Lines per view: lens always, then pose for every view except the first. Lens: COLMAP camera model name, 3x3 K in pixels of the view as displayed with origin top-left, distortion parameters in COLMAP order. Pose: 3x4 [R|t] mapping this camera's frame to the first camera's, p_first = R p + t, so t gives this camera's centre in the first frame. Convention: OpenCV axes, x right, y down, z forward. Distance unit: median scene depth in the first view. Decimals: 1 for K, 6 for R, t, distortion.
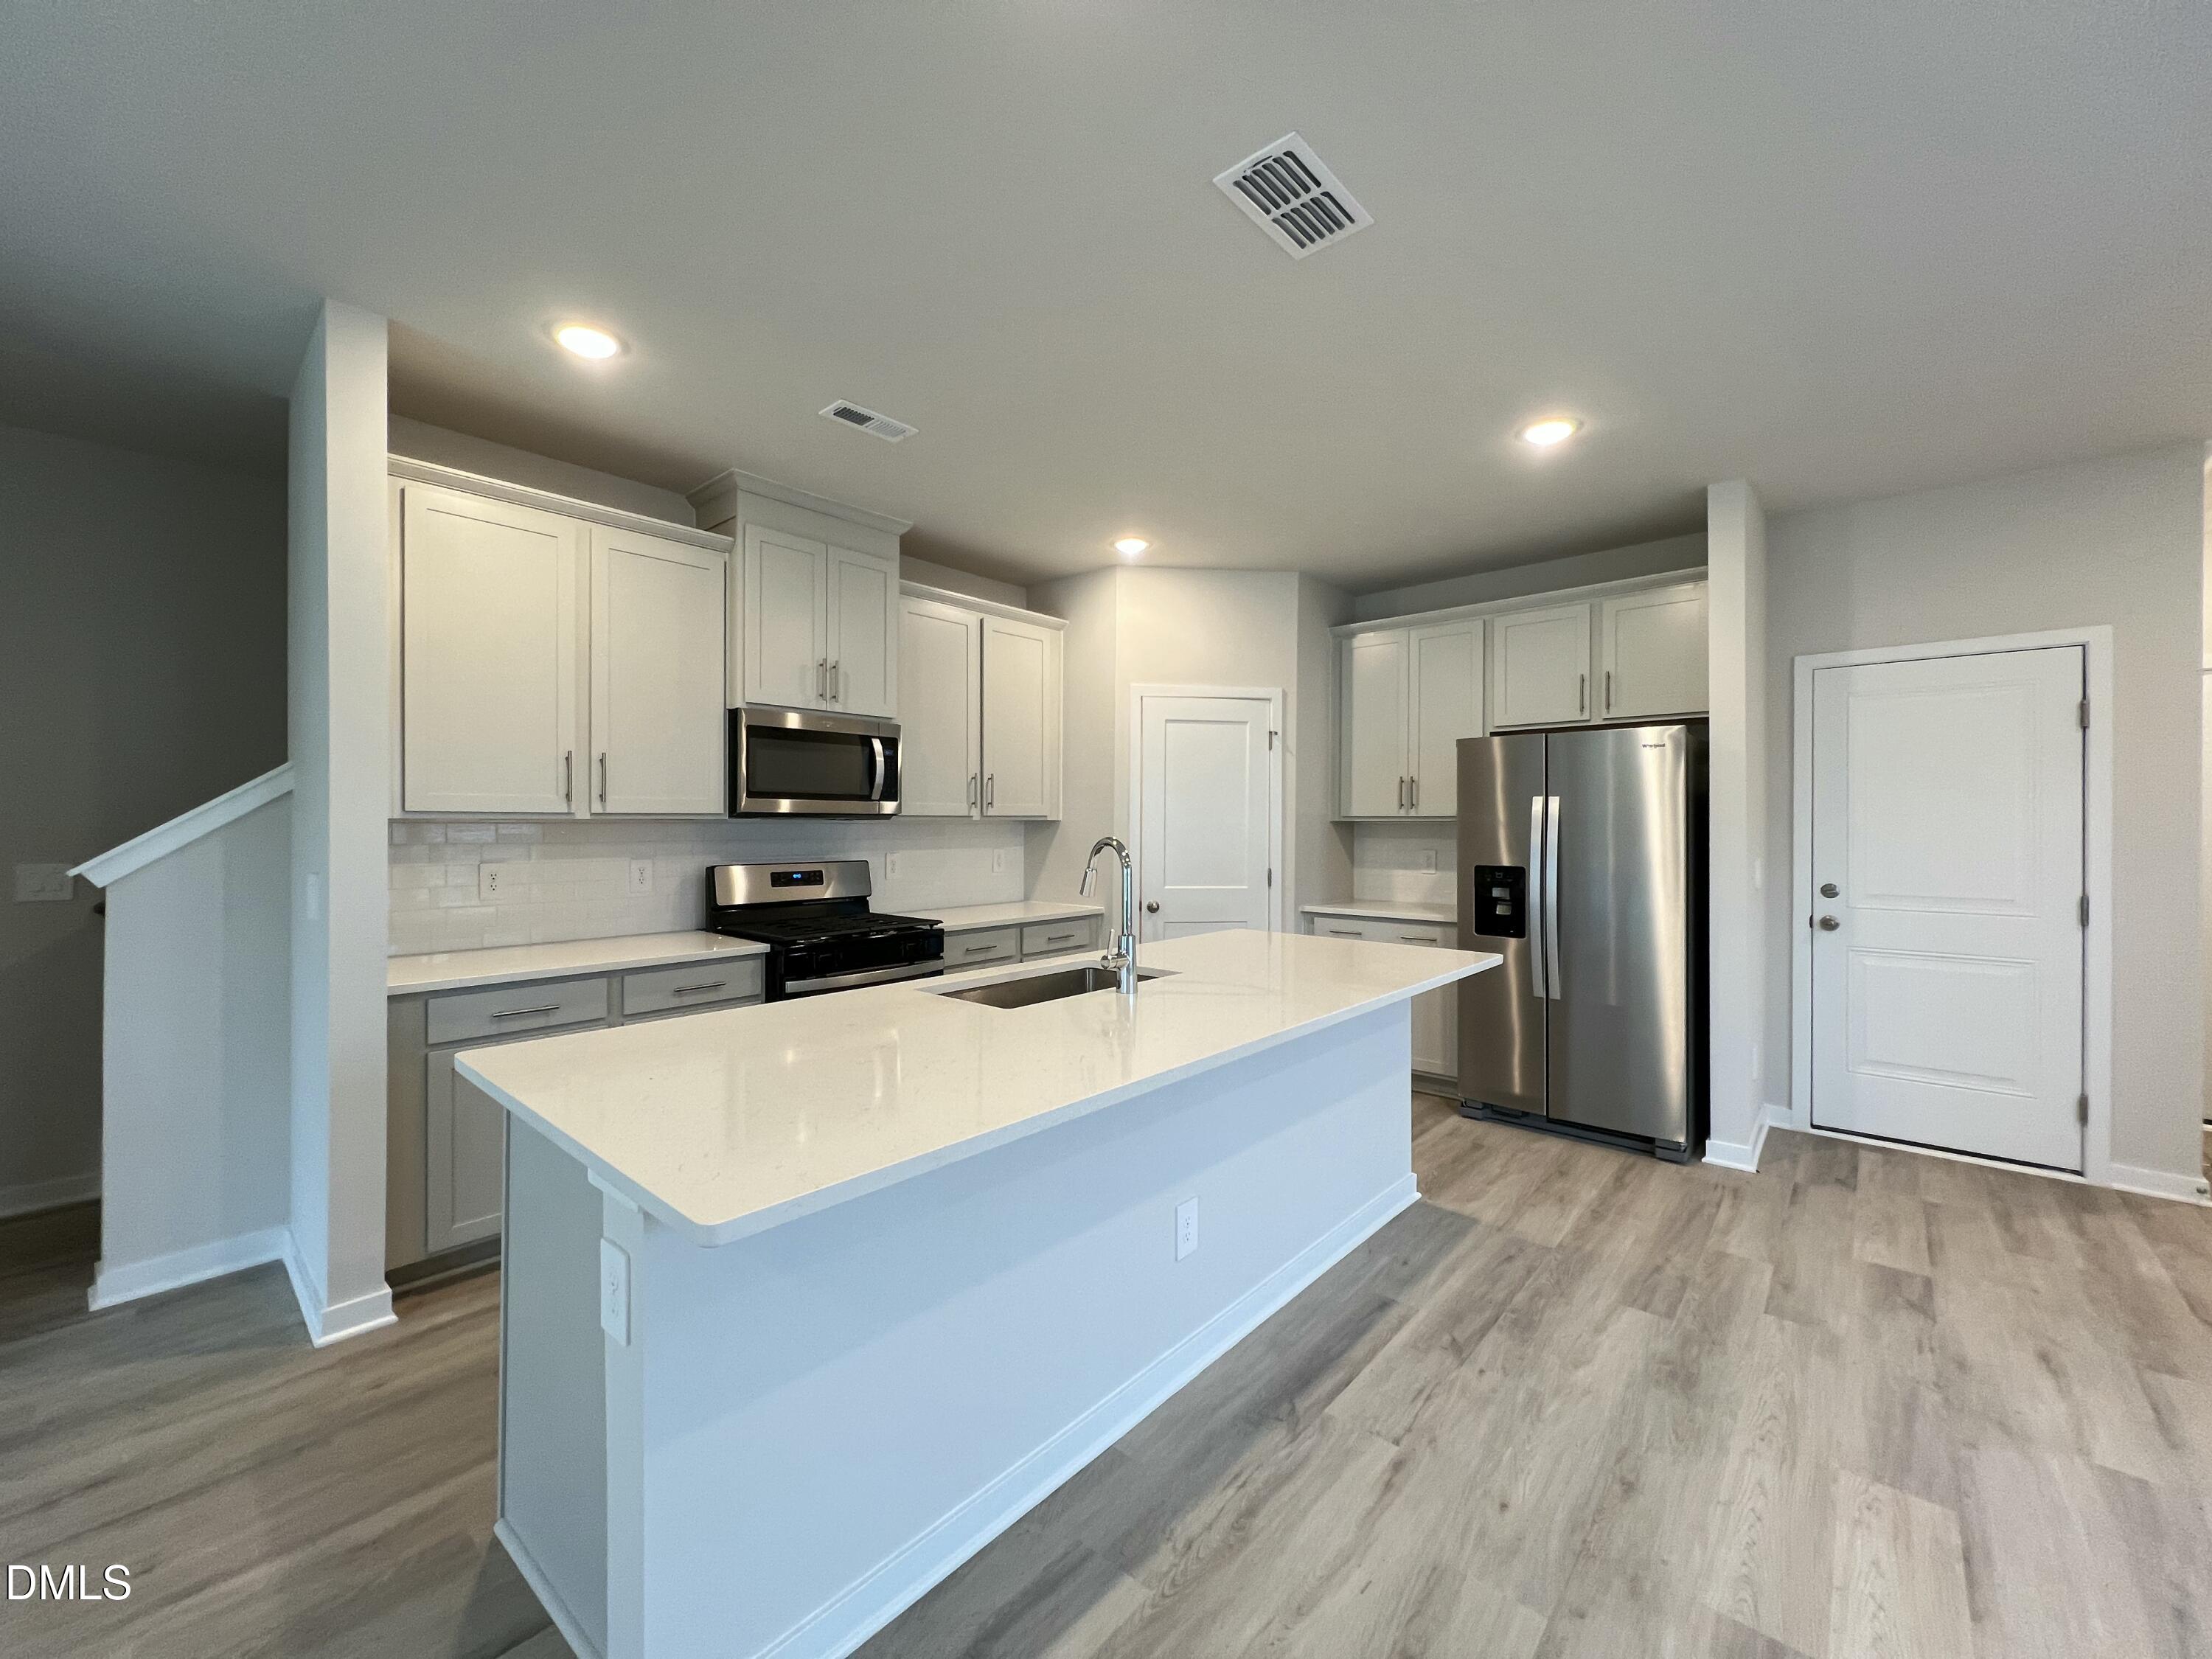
lens RADIAL K [[875.5, 0, 1096.5], [0, 875.5, 826.8], [0, 0, 1]] dist [-0.003563, 0.000098]
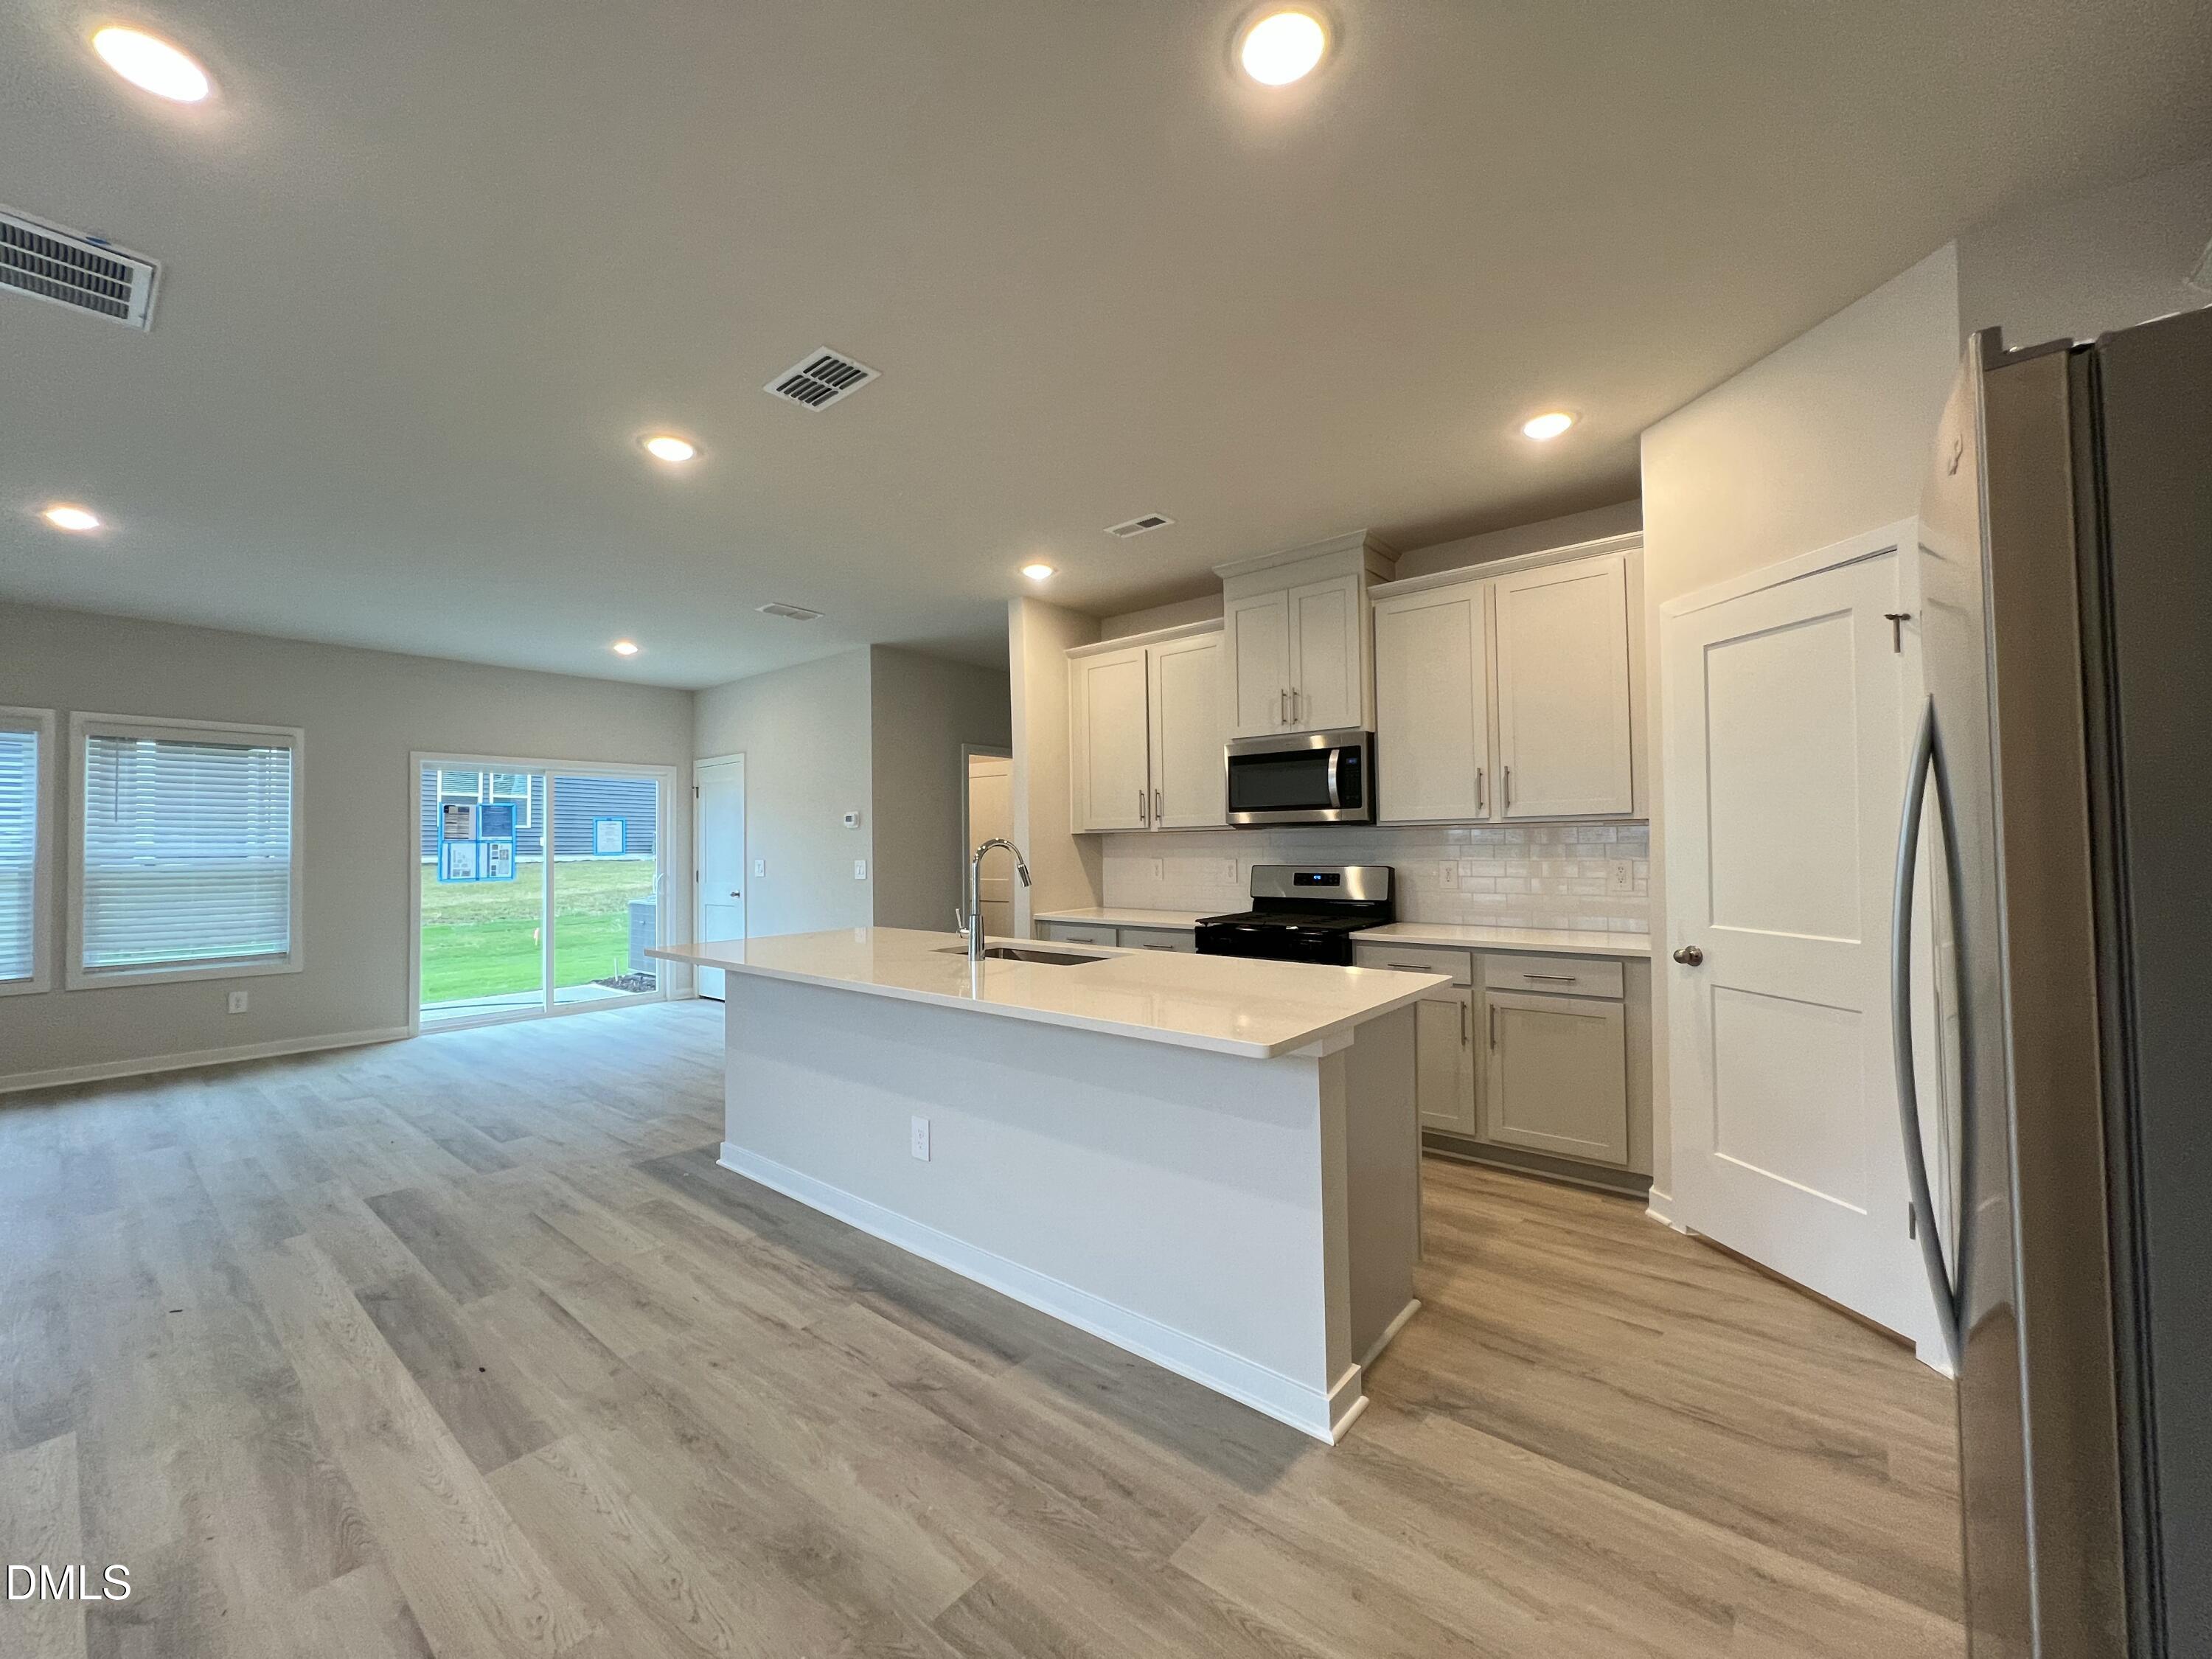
lens RADIAL K [[875.5, 0, 1108.7], [0, 875.5, 826.7], [0, 0, 1]] dist [-0.003563, 0.000098]
pose [[0.043299, -0.022779, -0.998802, 1.078920], [0.008783, 0.999710, -0.022419, 0.018409], [0.999024, -0.007802, 0.043486, 0.924423]]
